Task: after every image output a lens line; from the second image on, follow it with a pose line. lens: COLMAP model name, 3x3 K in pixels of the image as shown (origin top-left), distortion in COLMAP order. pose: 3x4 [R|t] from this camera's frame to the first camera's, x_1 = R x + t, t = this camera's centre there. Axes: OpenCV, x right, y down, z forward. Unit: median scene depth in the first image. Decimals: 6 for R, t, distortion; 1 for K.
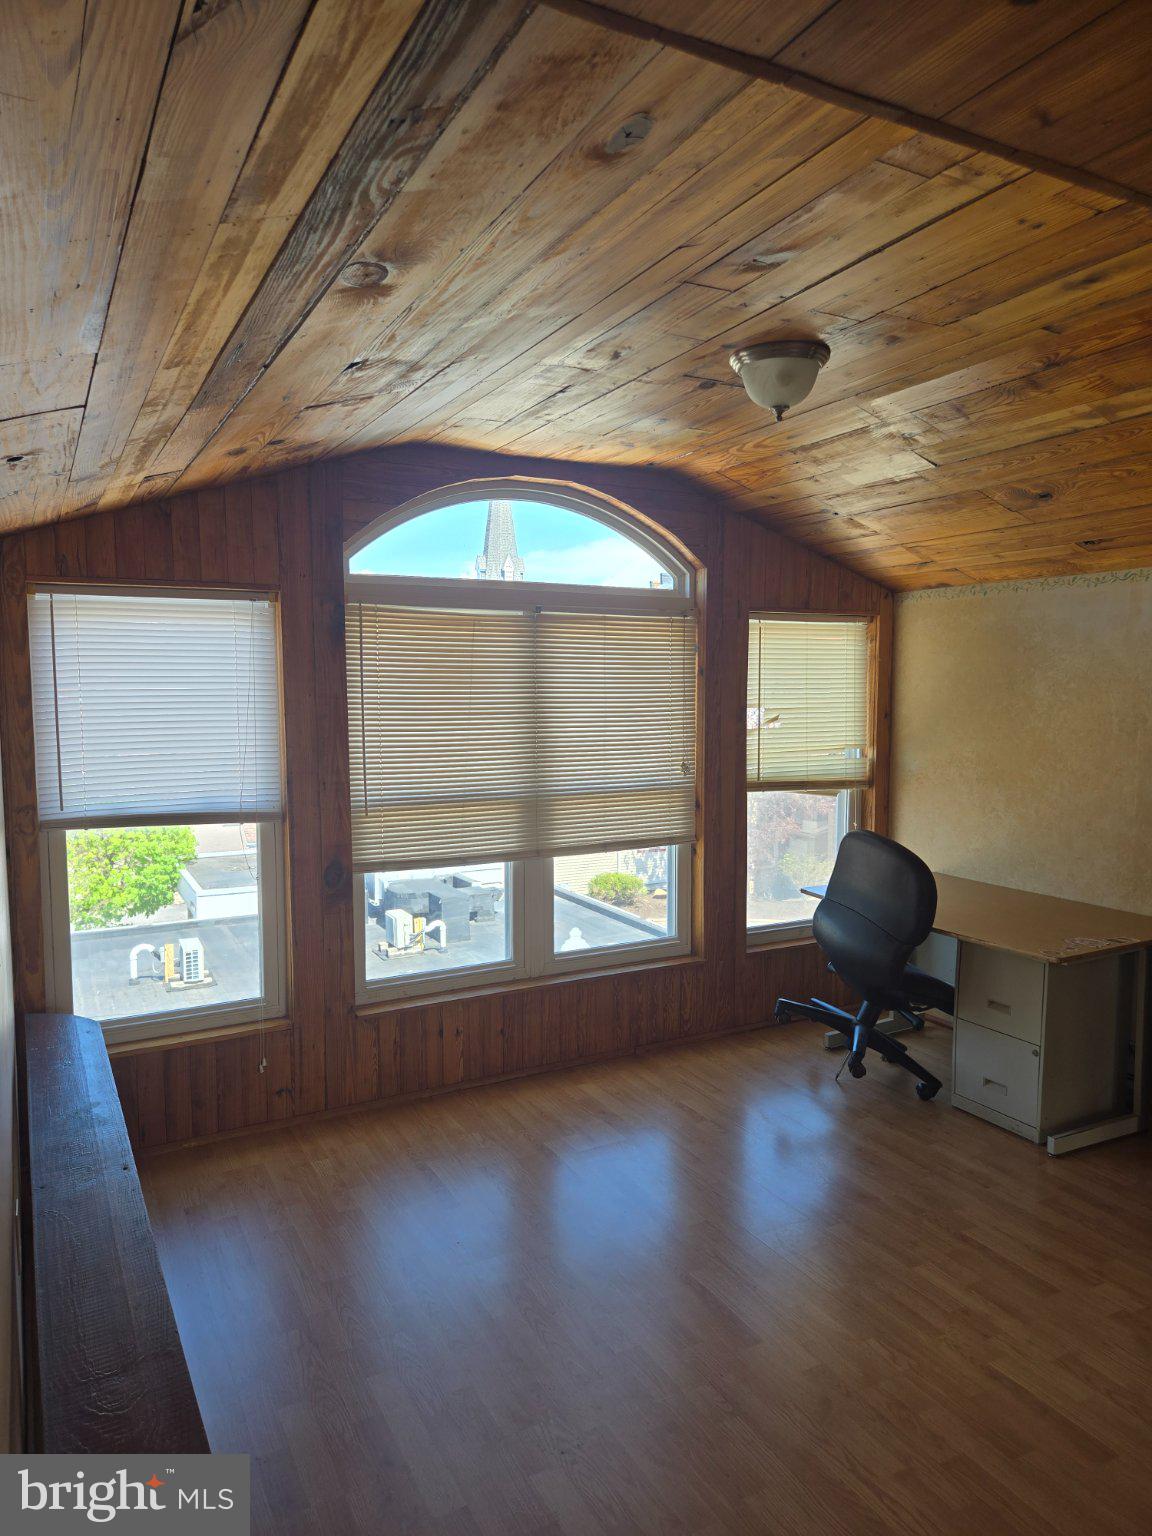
lens RADIAL K [[1034.1, 0, 581.8], [0, 1034.1, 771.2], [0, 0, 1]] dist [0.044507, -0.020919]
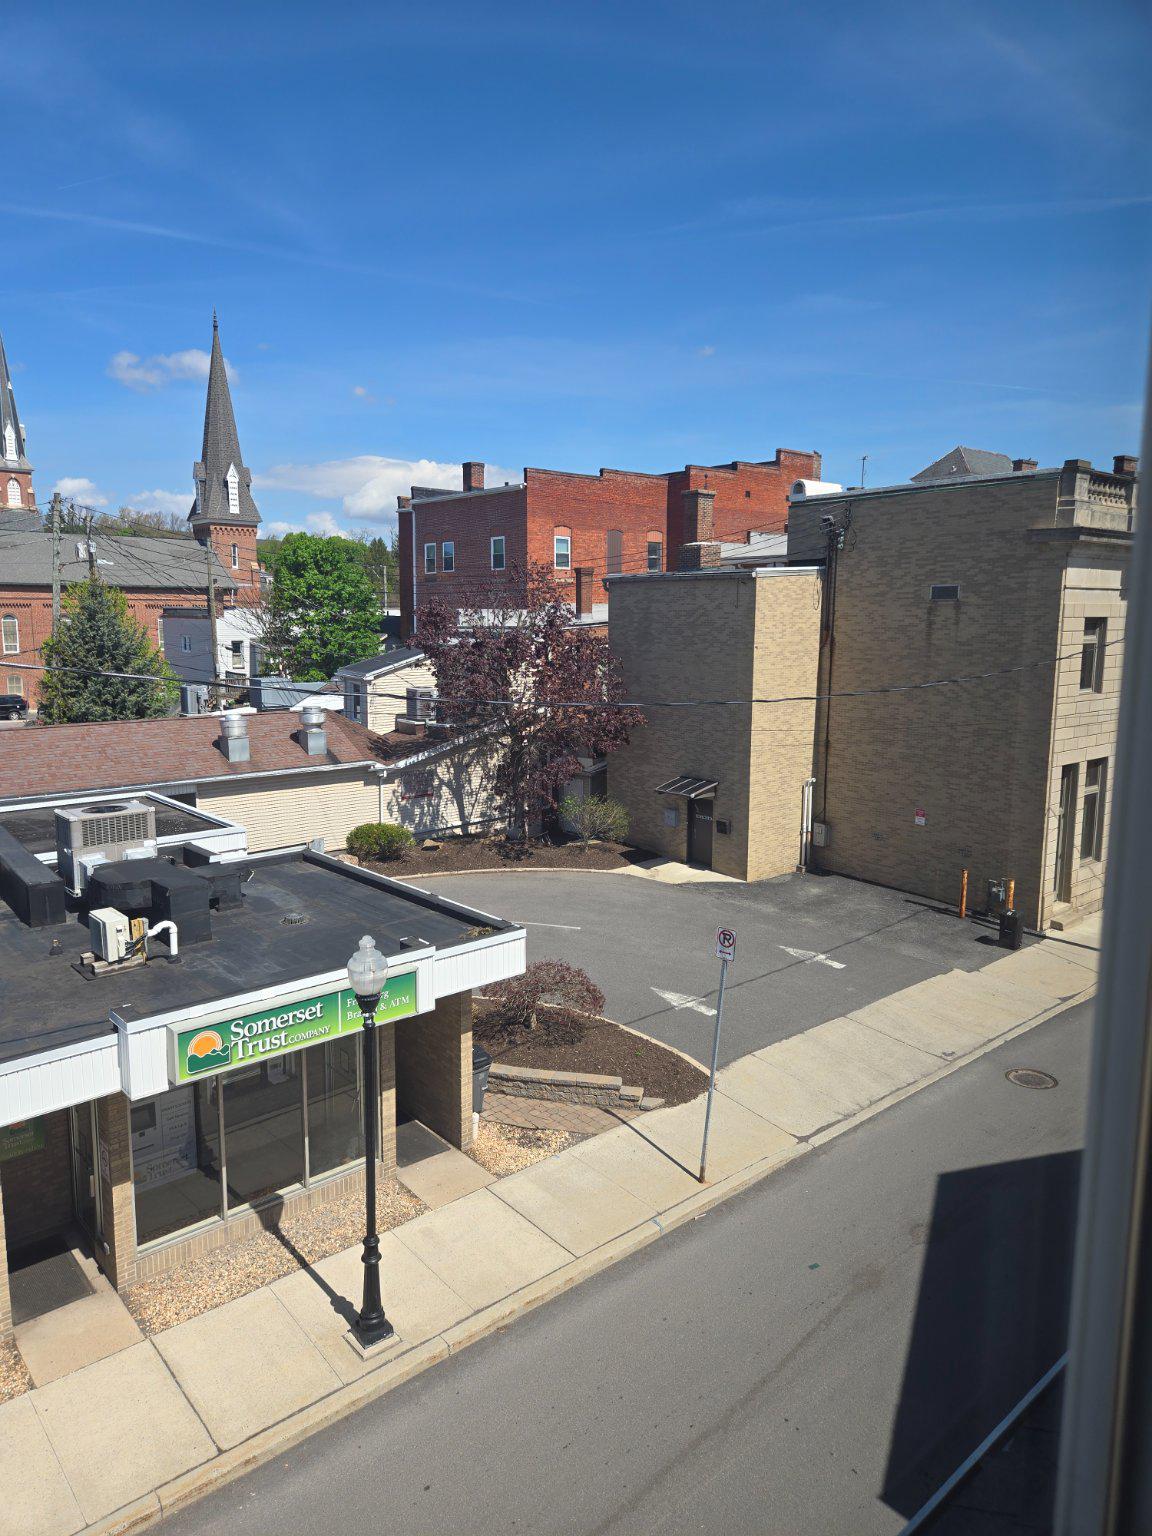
lens RADIAL K [[1034.1, 0, 572.3], [0, 1034.1, 763.8], [0, 0, 1]] dist [0.044507, -0.020919]
pose [[0.970577, -0.018691, 0.240066, -0.031218], [0.002960, 0.997834, 0.065722, -0.016450], [-0.240774, -0.063078, 0.968529, 0.199540]]
